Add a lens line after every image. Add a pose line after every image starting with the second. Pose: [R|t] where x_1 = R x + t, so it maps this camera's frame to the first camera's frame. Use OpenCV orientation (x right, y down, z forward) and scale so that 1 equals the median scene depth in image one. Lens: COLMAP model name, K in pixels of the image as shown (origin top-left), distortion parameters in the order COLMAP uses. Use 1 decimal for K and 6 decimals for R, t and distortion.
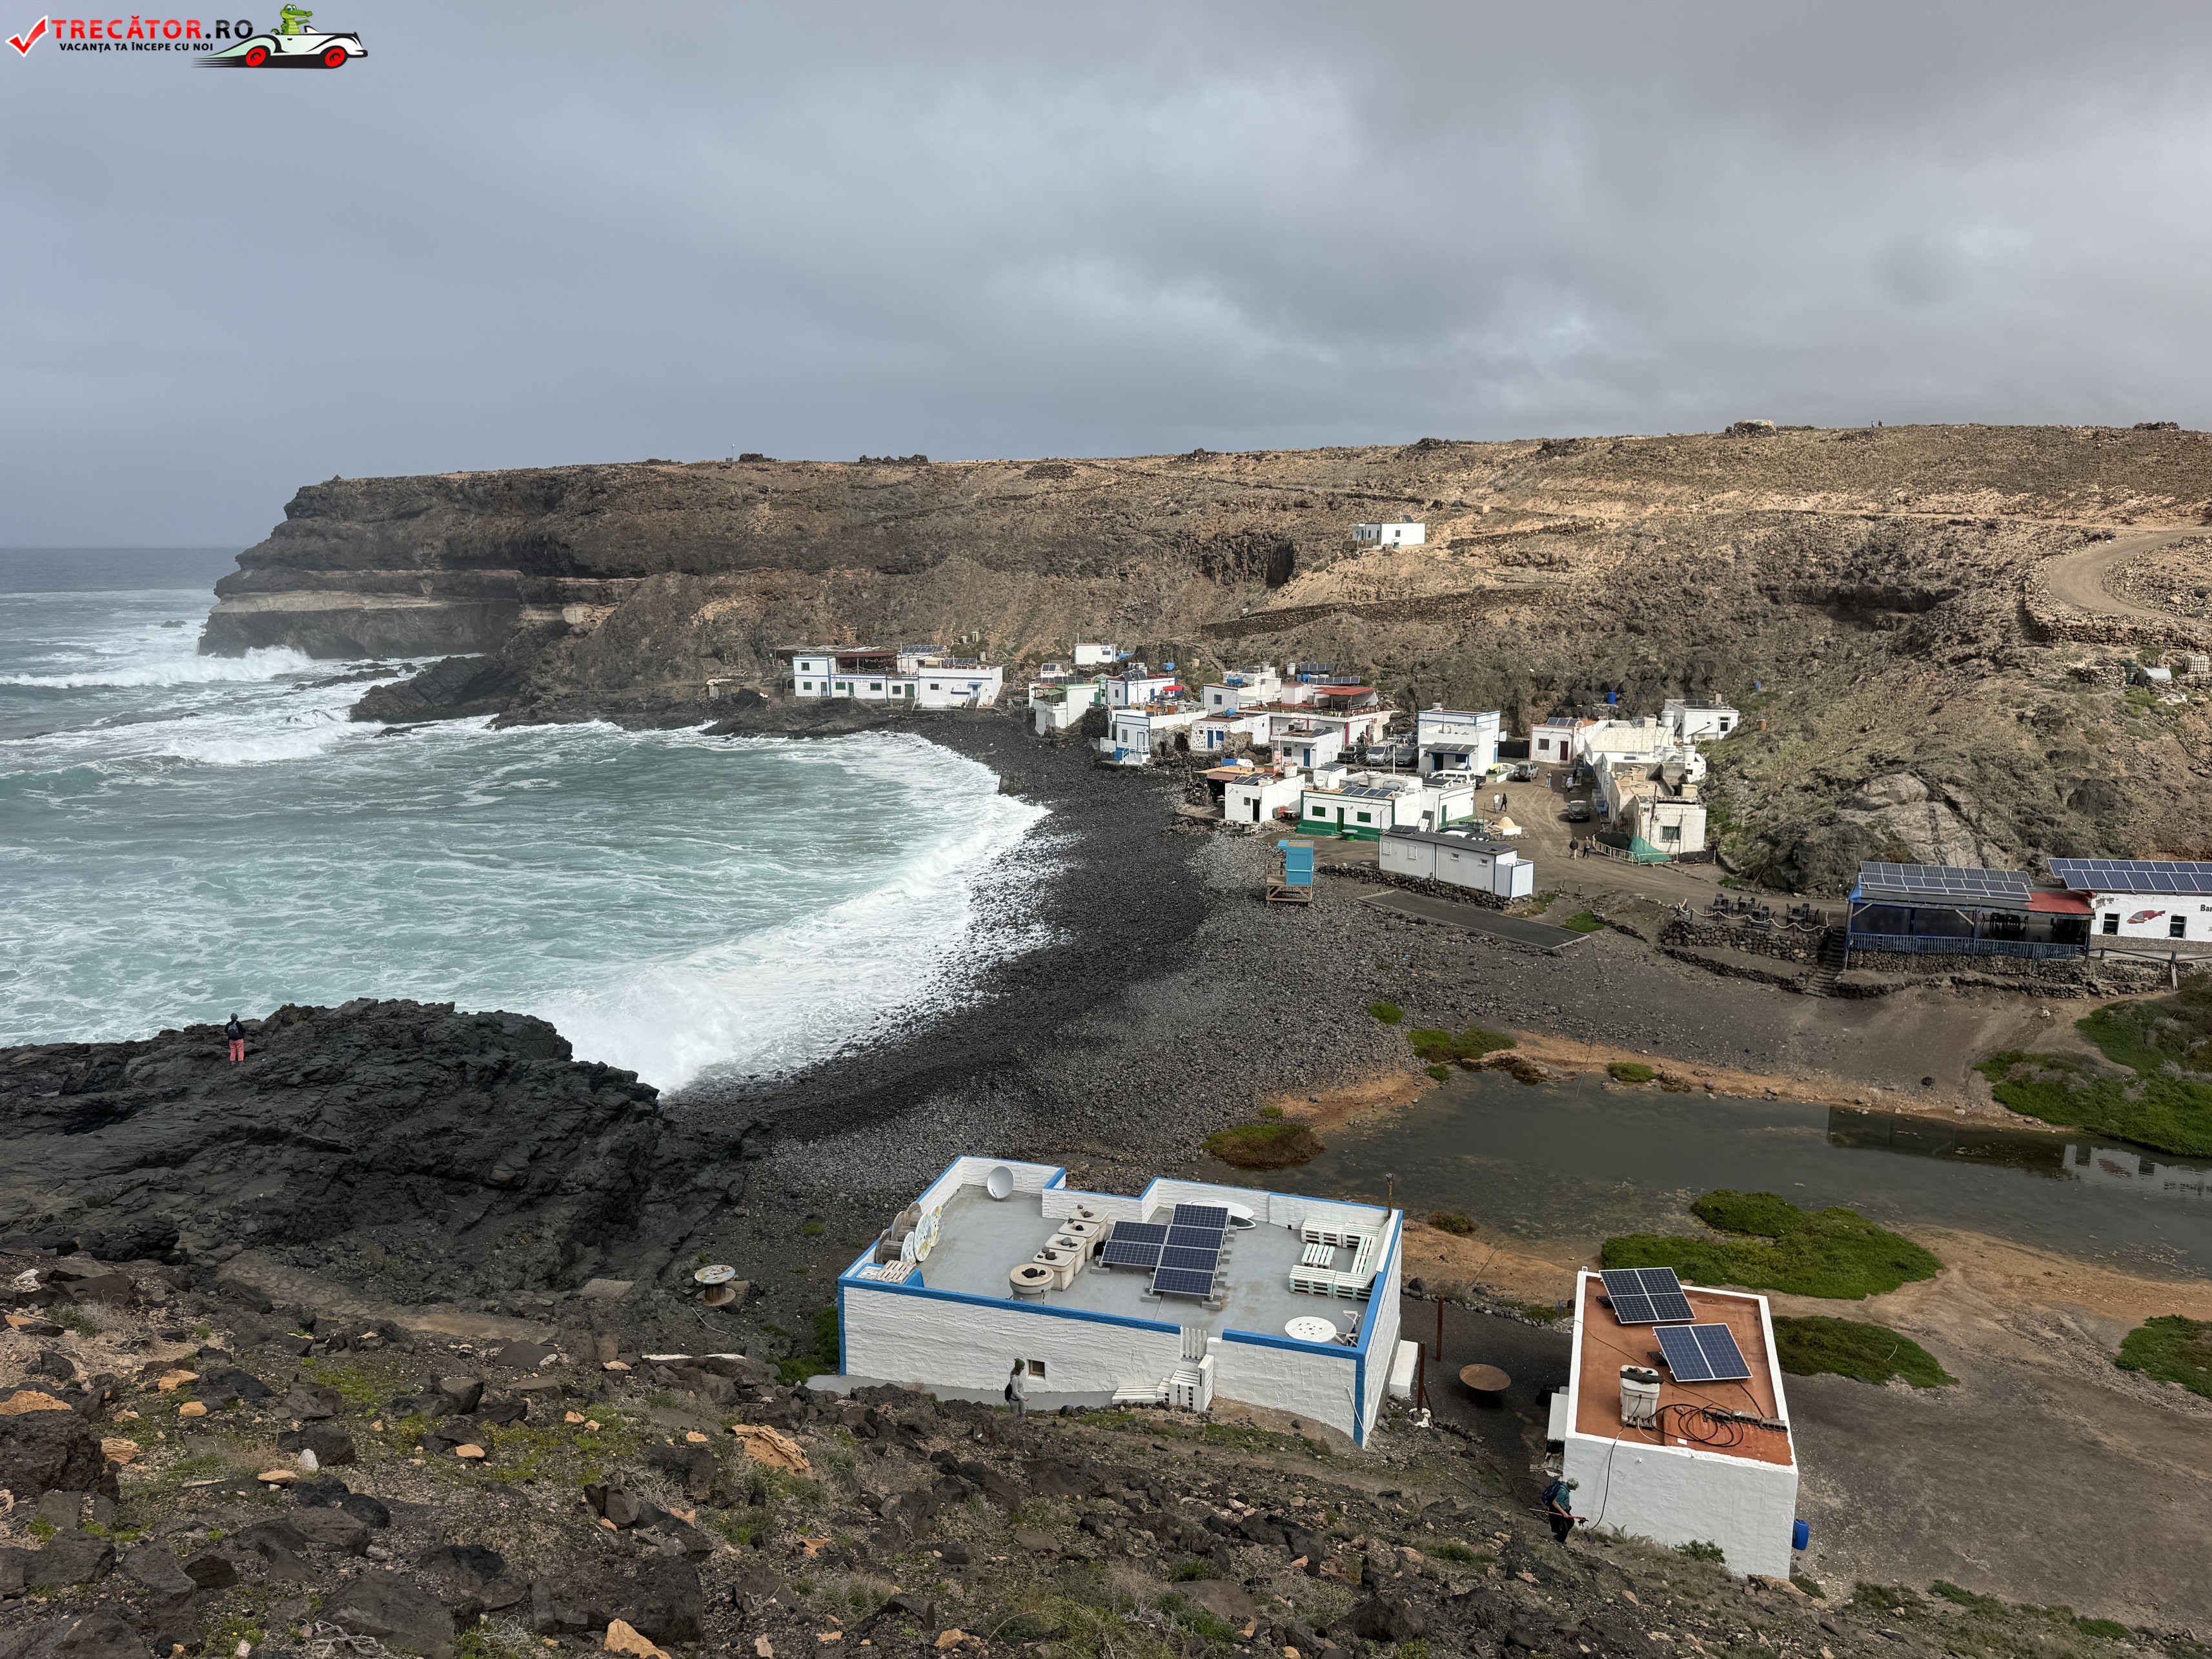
lens RADIAL K [[1544.6, 0, 1088.0], [0, 1544.6, 836.4], [0, 0, 1]] dist [0.087045, -0.099762]
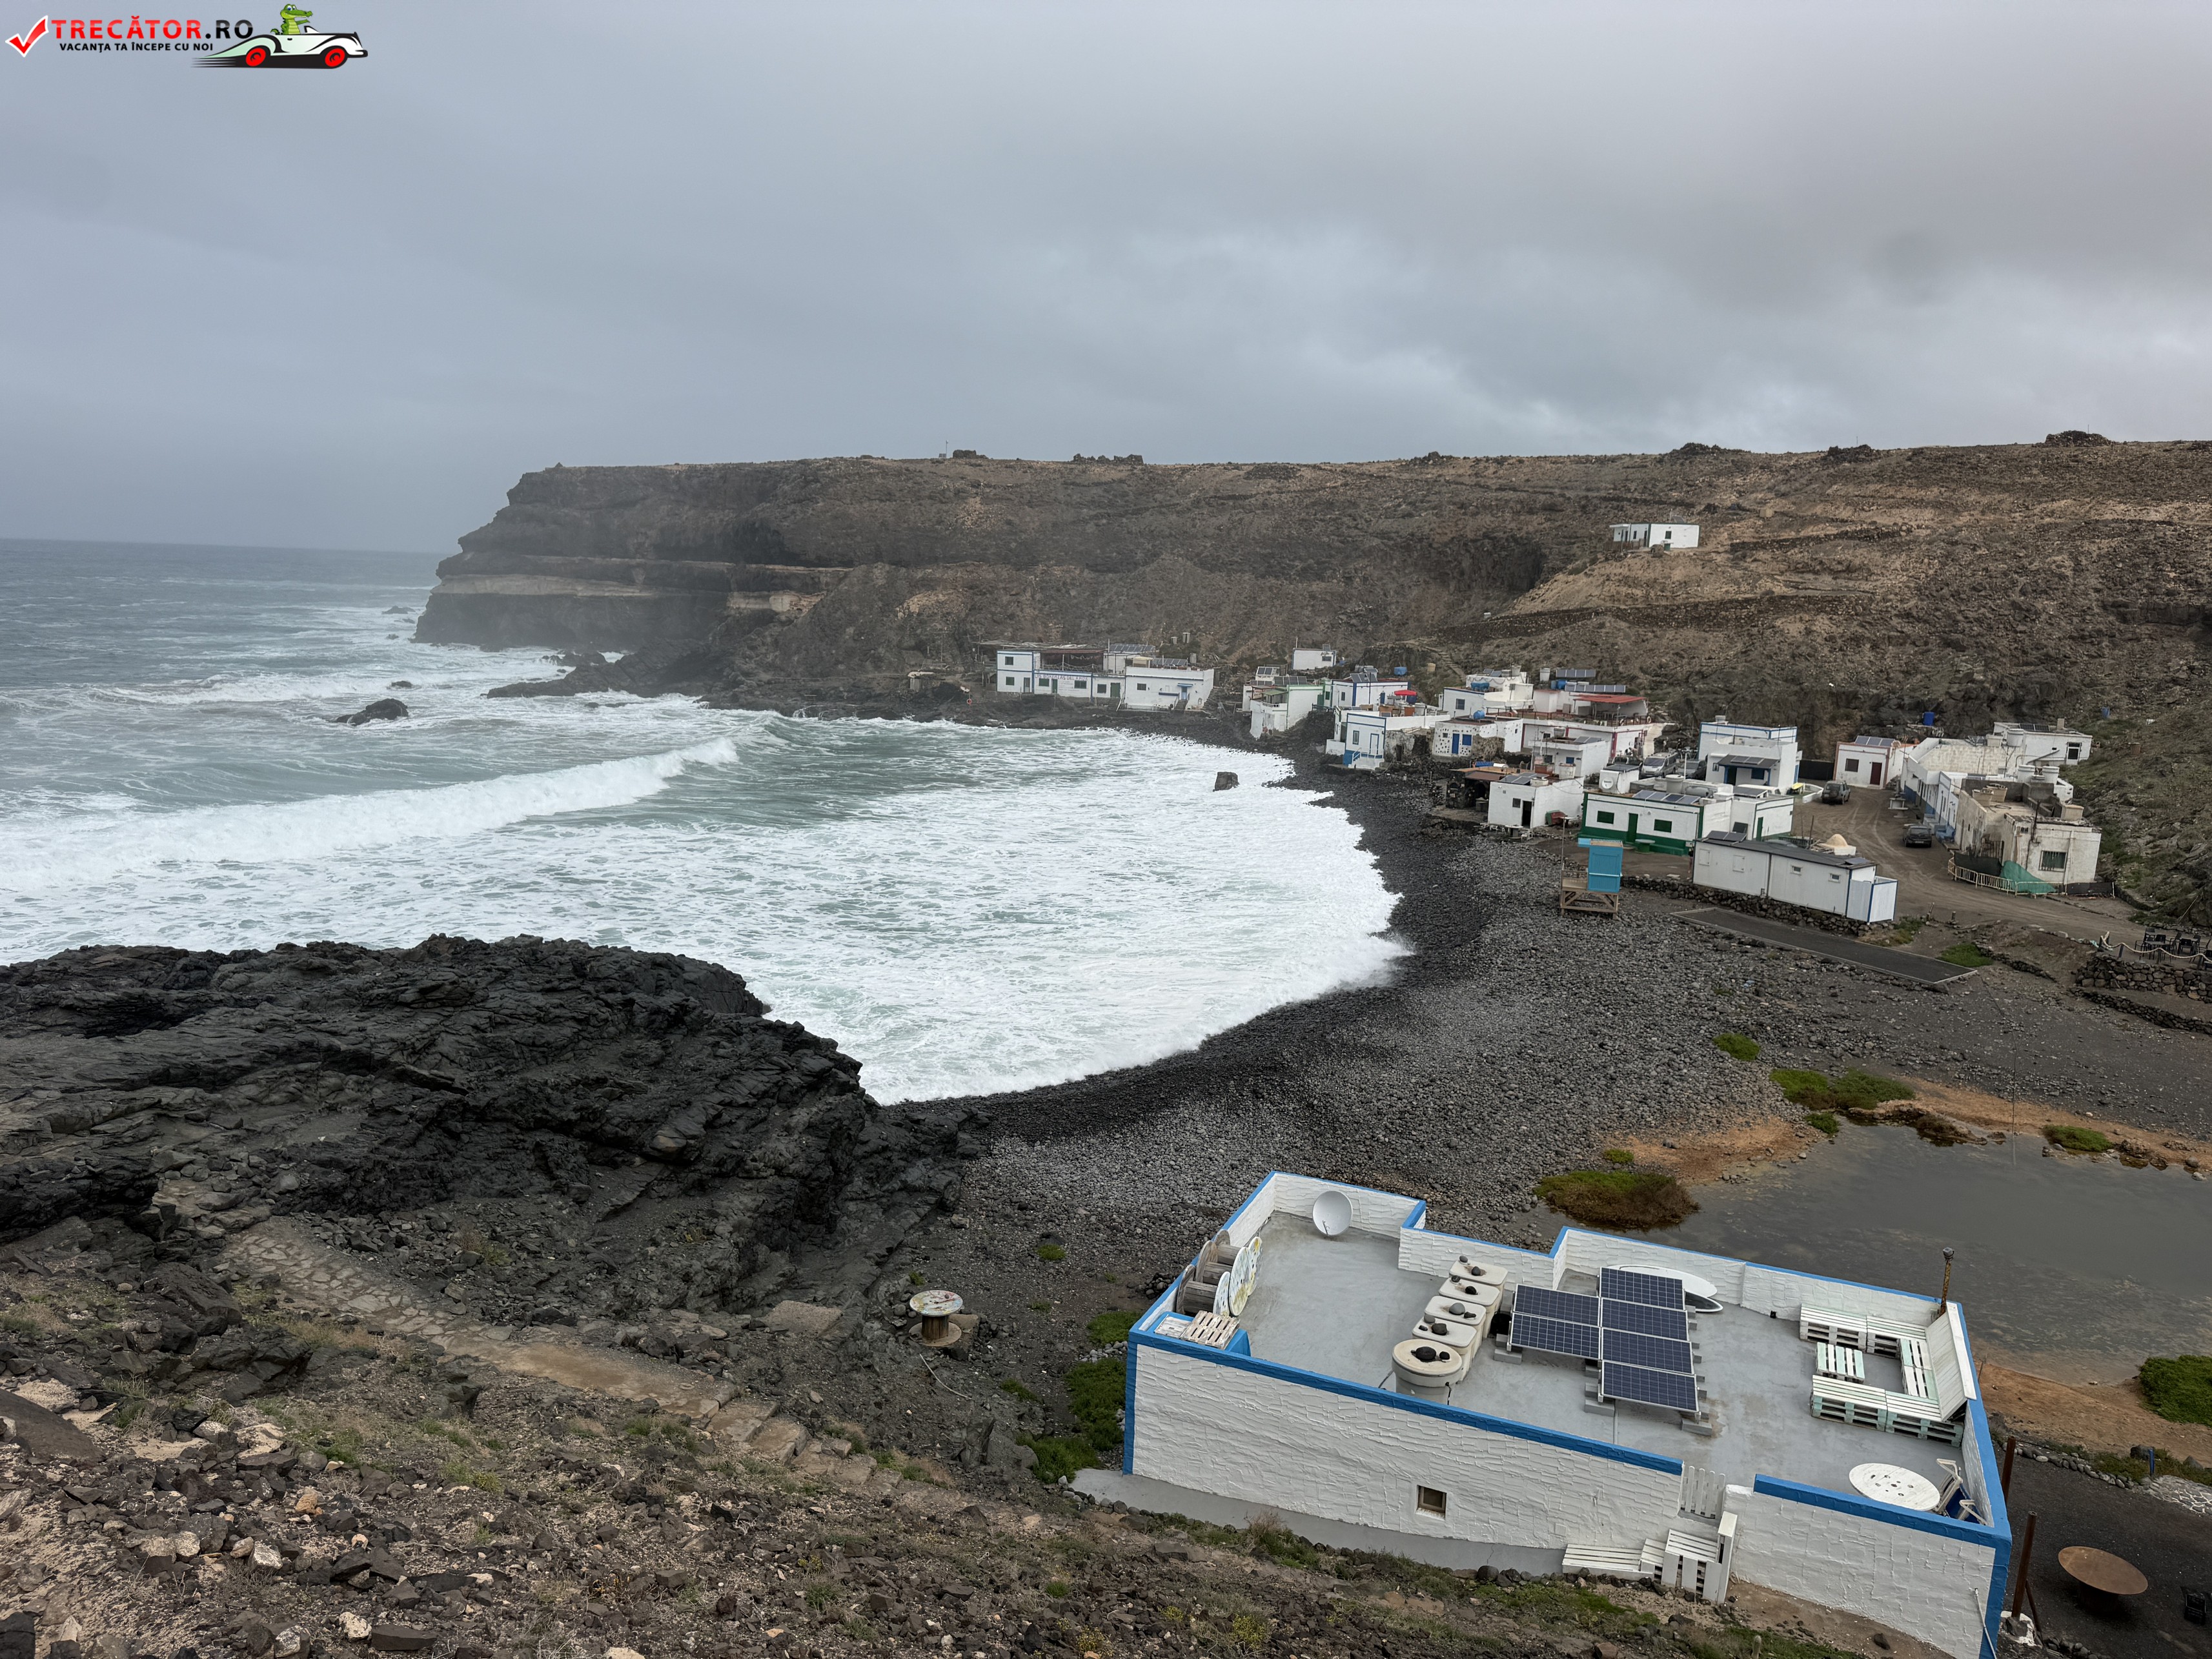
lens RADIAL K [[1544.6, 0, 1104.1], [0, 1544.6, 845.9], [0, 0, 1]] dist [0.087045, -0.099762]
pose [[0.993227, 0.055914, -0.101850, -0.037259], [-0.057591, 0.998248, -0.013602, 0.026761], [0.100911, 0.019376, 0.994707, 0.103708]]
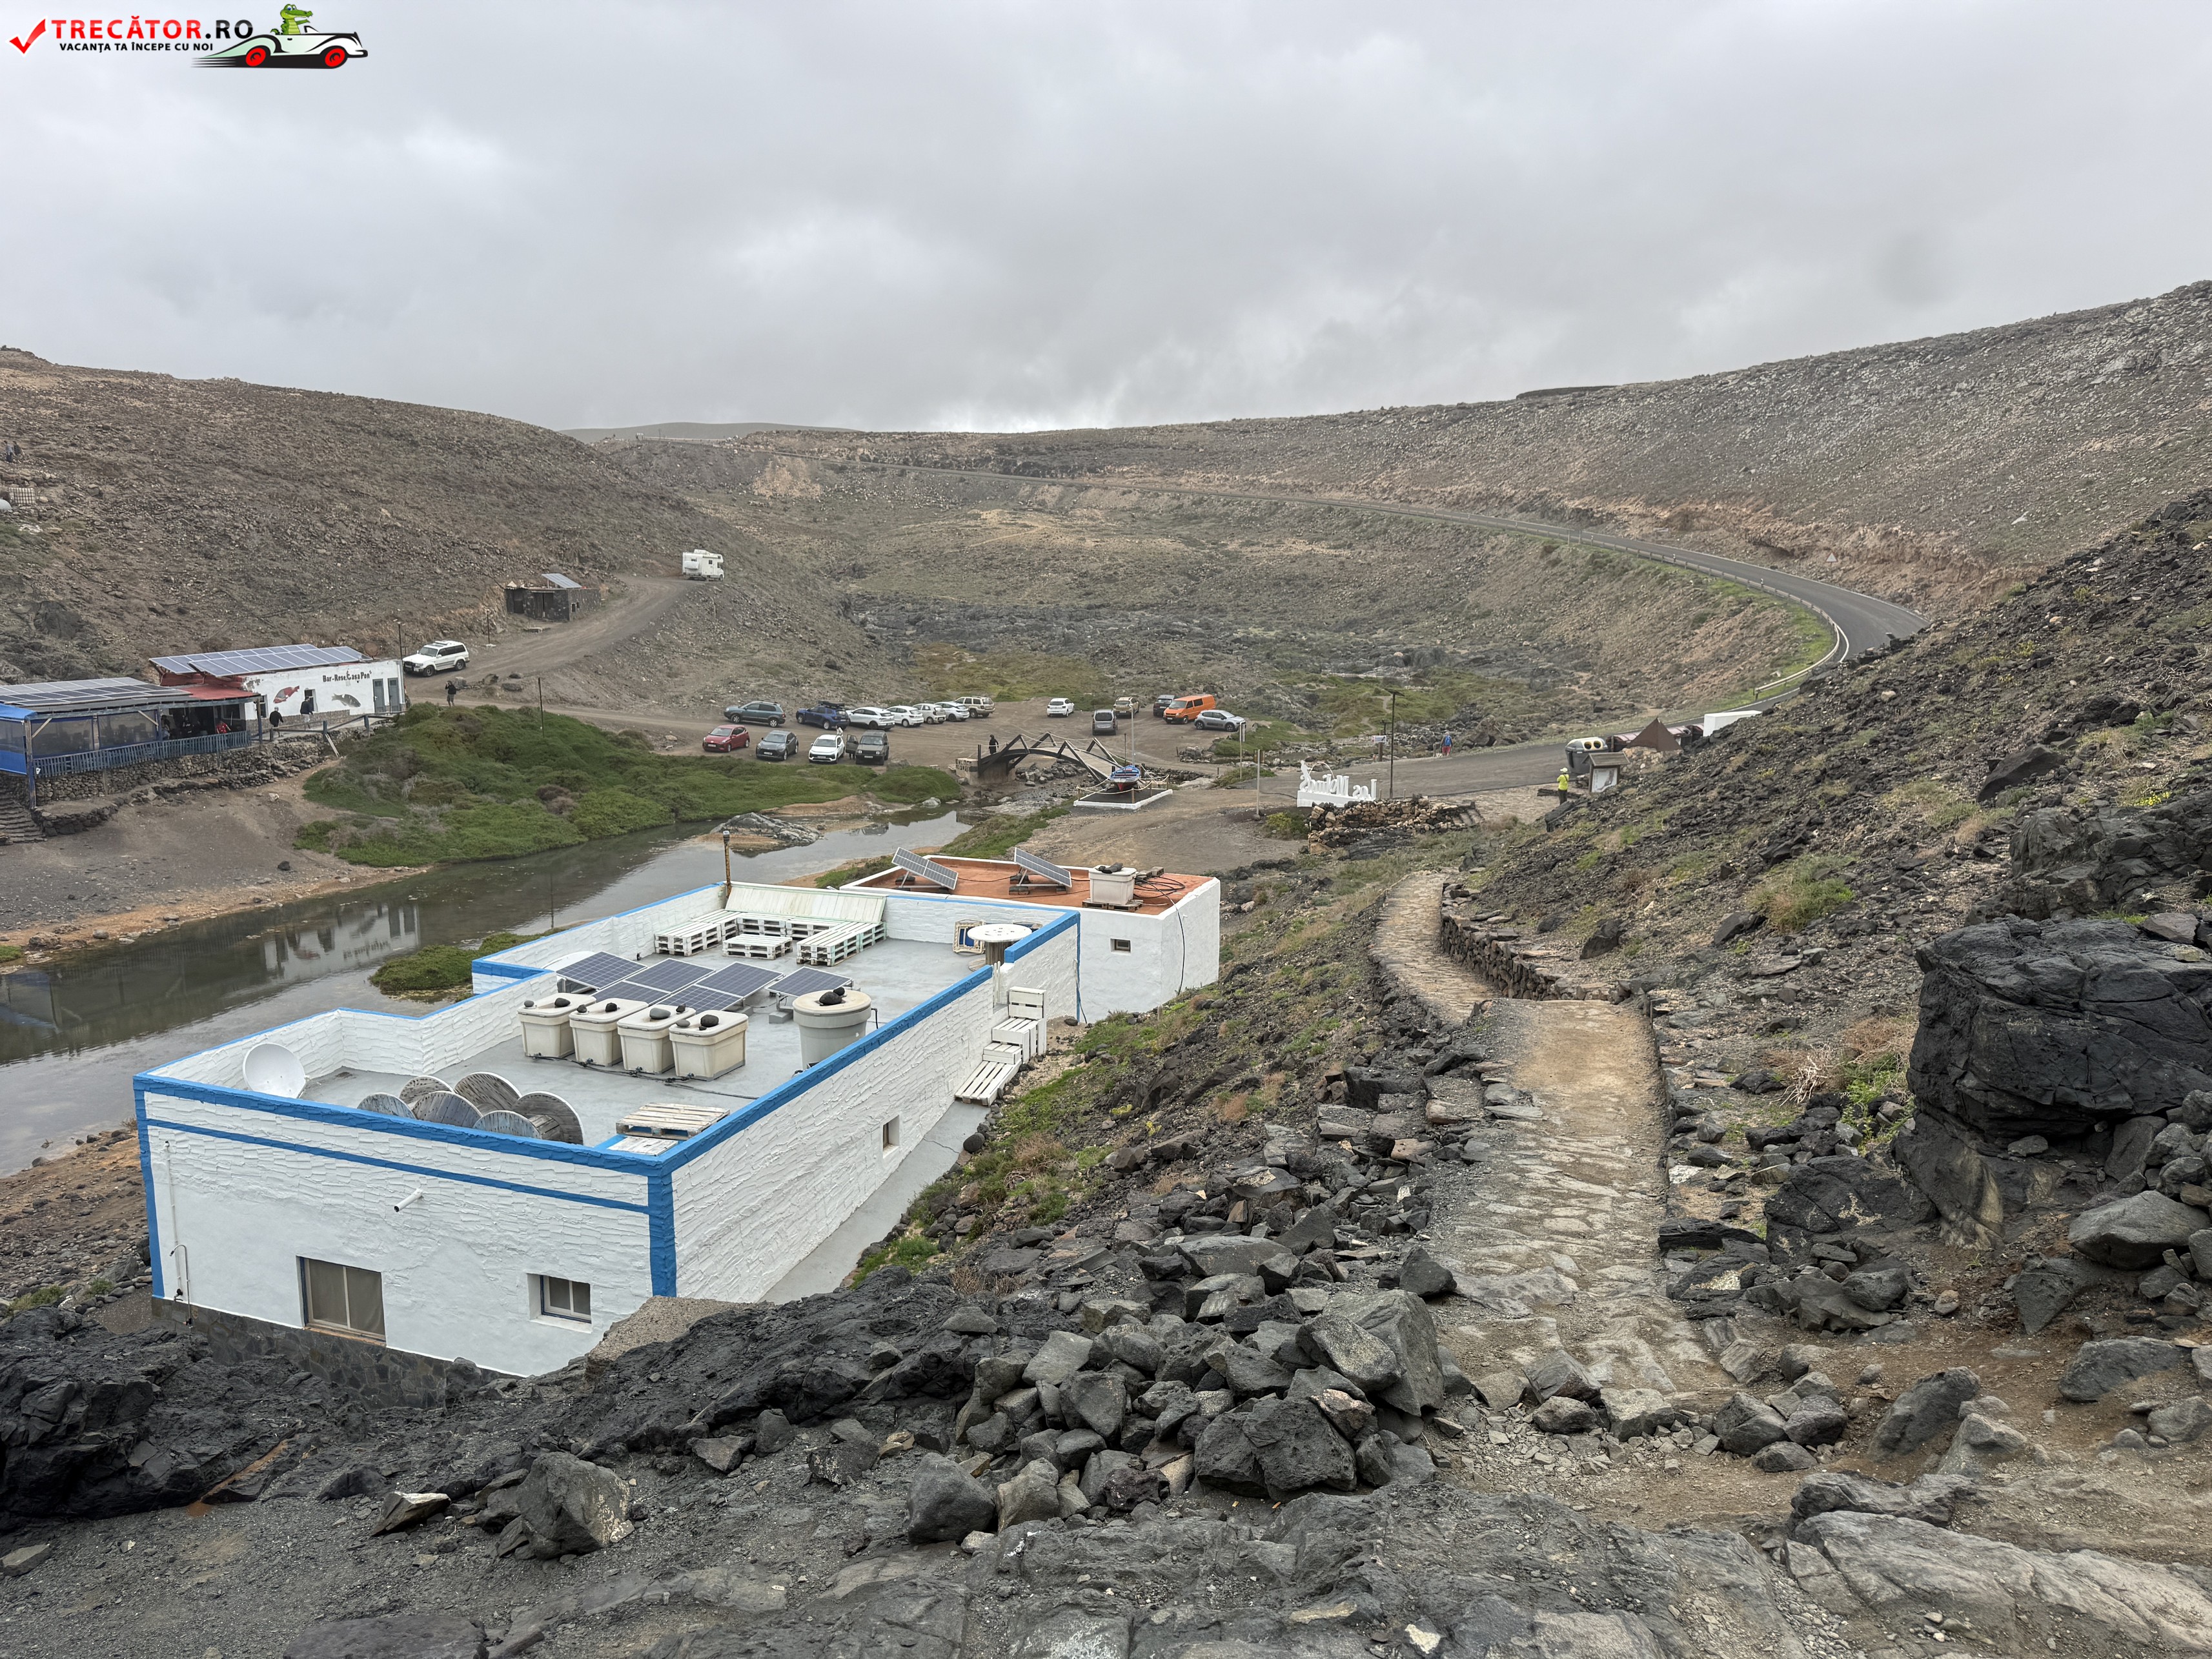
lens RADIAL K [[1544.6, 0, 1091.5], [0, 1544.6, 845.4], [0, 0, 1]] dist [0.087045, -0.099762]
pose [[0.050595, -0.171504, 0.983883, -0.193028], [0.175664, 0.971315, 0.160280, 0.046783], [-0.983149, 0.164724, 0.079271, 0.271719]]
